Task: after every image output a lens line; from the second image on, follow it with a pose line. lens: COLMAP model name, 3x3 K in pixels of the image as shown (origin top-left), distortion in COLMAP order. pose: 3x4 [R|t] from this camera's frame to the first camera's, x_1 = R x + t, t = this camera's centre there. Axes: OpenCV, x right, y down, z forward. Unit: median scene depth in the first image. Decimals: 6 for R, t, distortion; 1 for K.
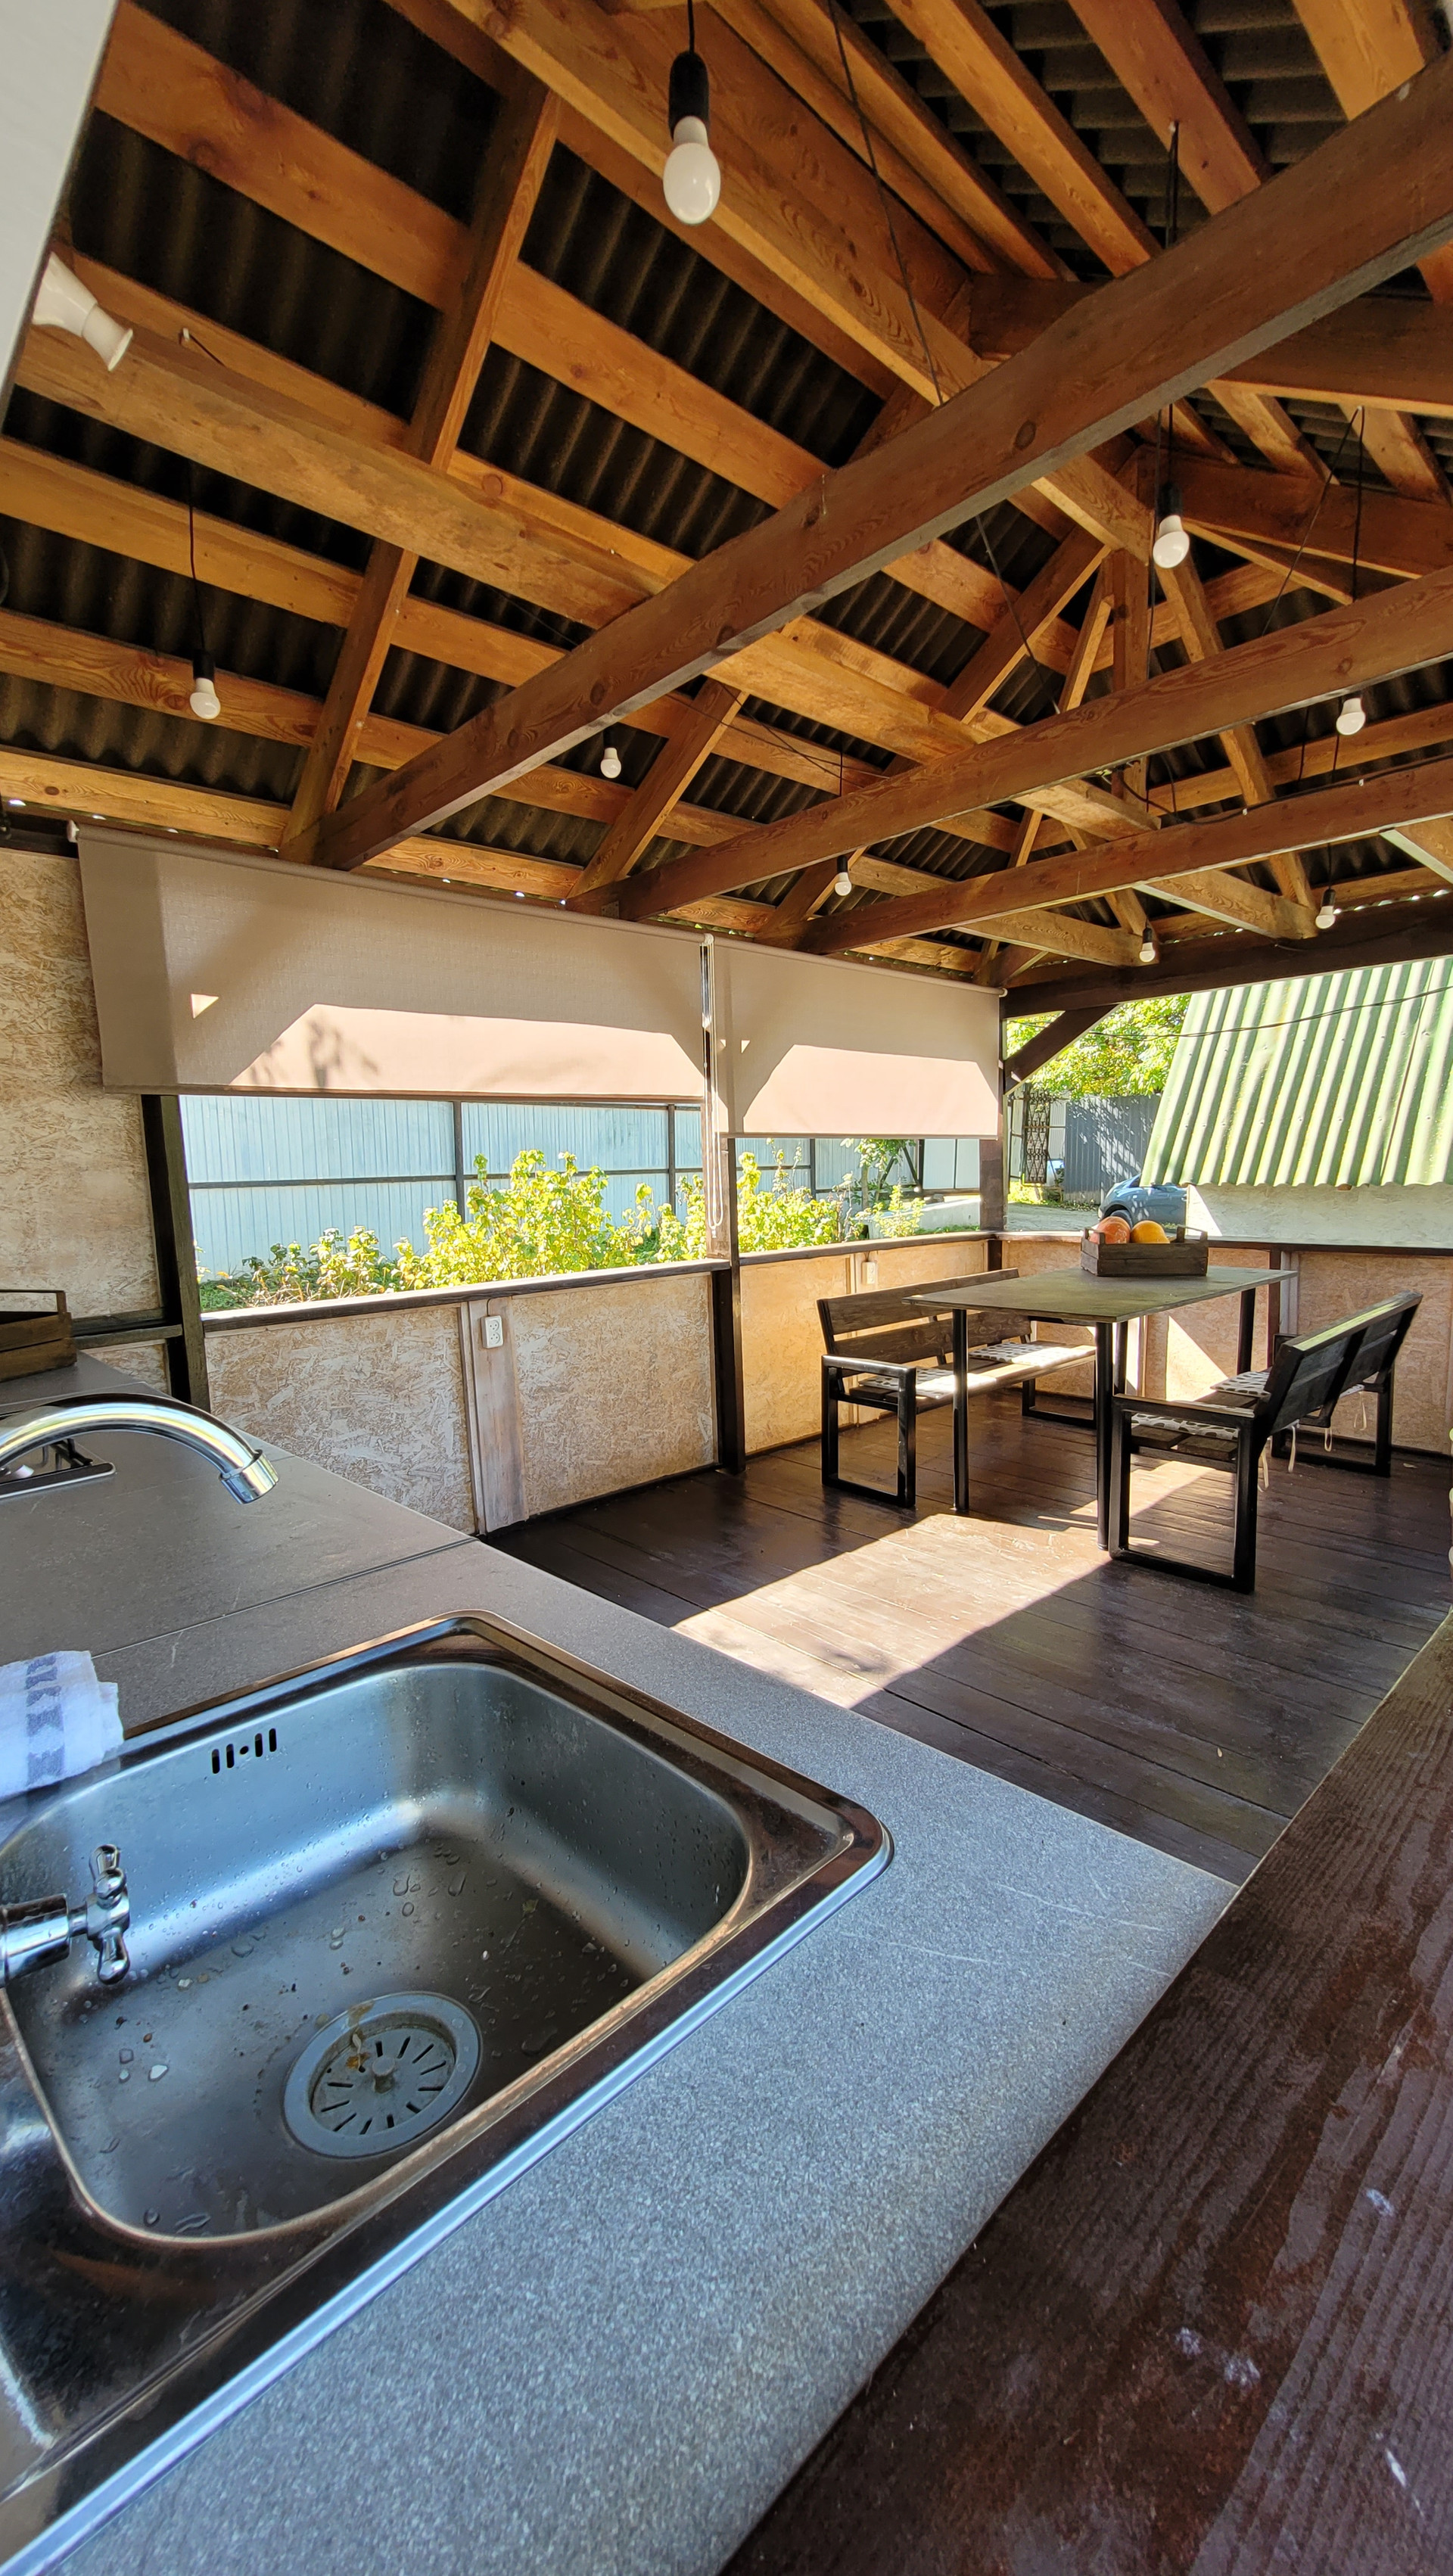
lens RADIAL K [[1004.0, 0, 733.7], [0, 1004.0, 1281.6], [0, 0, 1]] dist [0.004679, -0.000384]
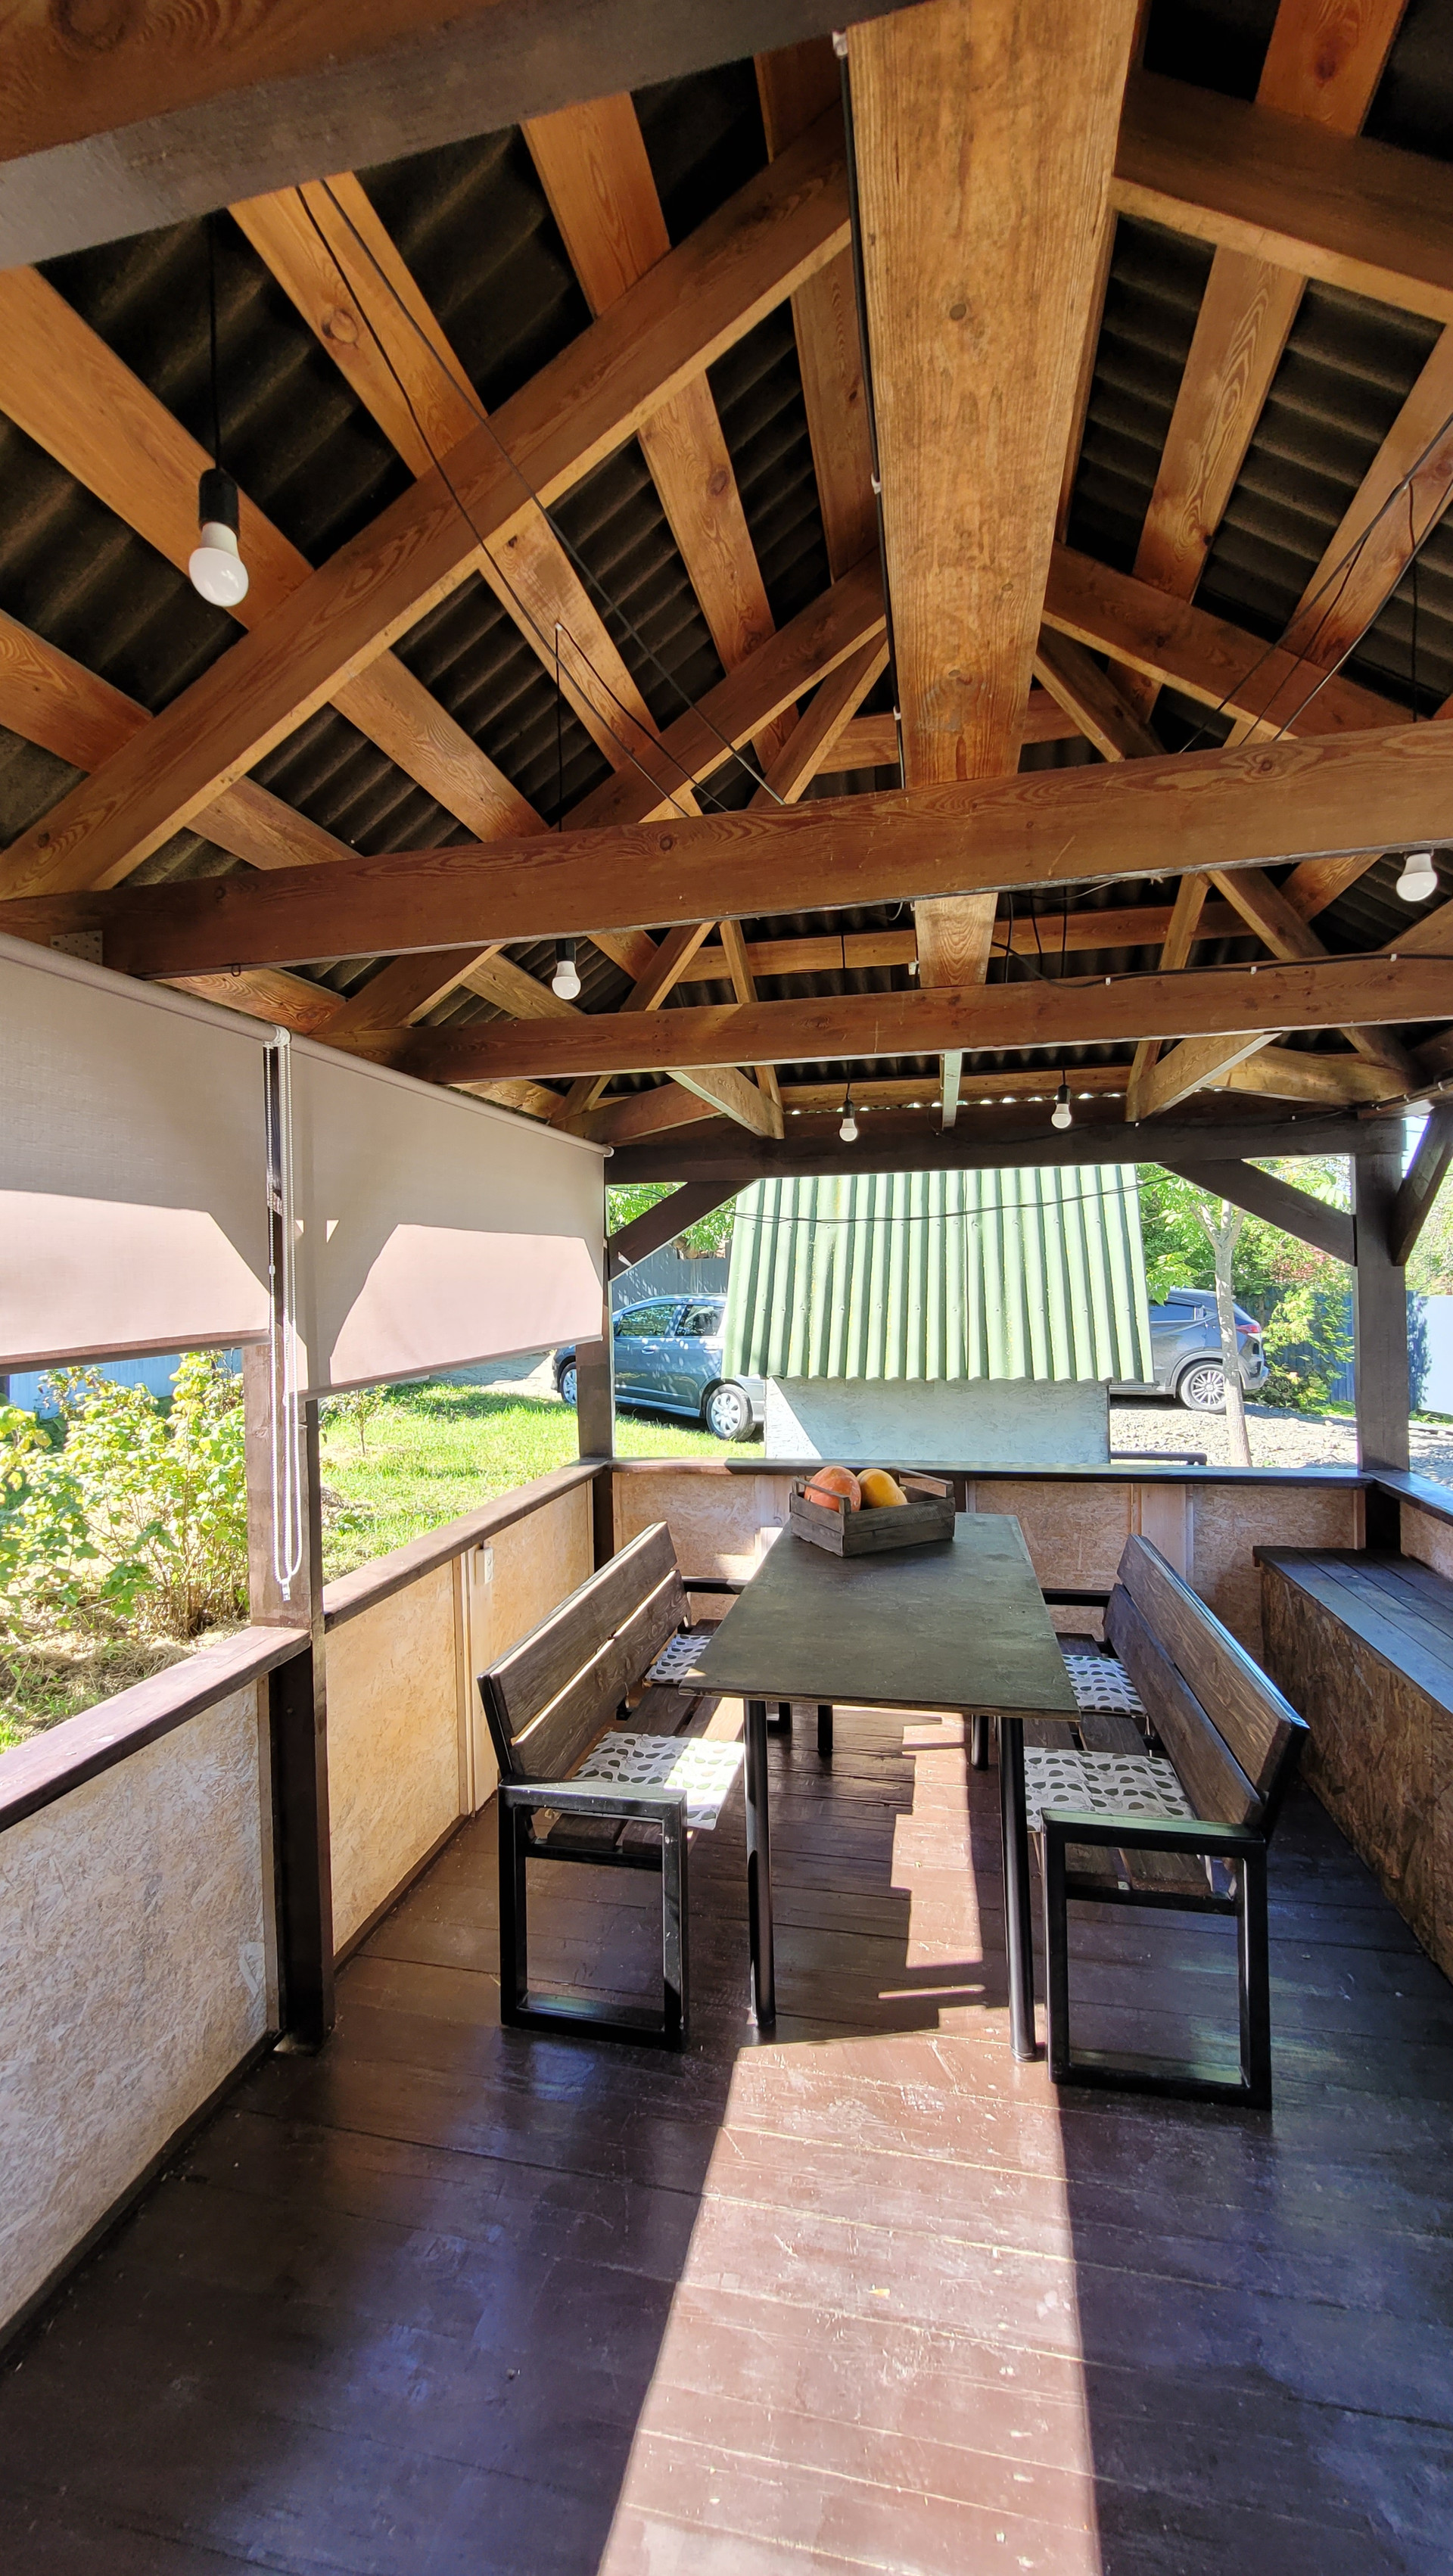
lens RADIAL K [[1004.0, 0, 713.8], [0, 1004.0, 1287.8], [0, 0, 1]] dist [0.004679, -0.000384]
pose [[0.830597, 0.003158, 0.556866, -0.127467], [0.059165, 0.993824, -0.093884, -0.143977], [-0.553723, 0.110927, 0.825280, 0.444641]]
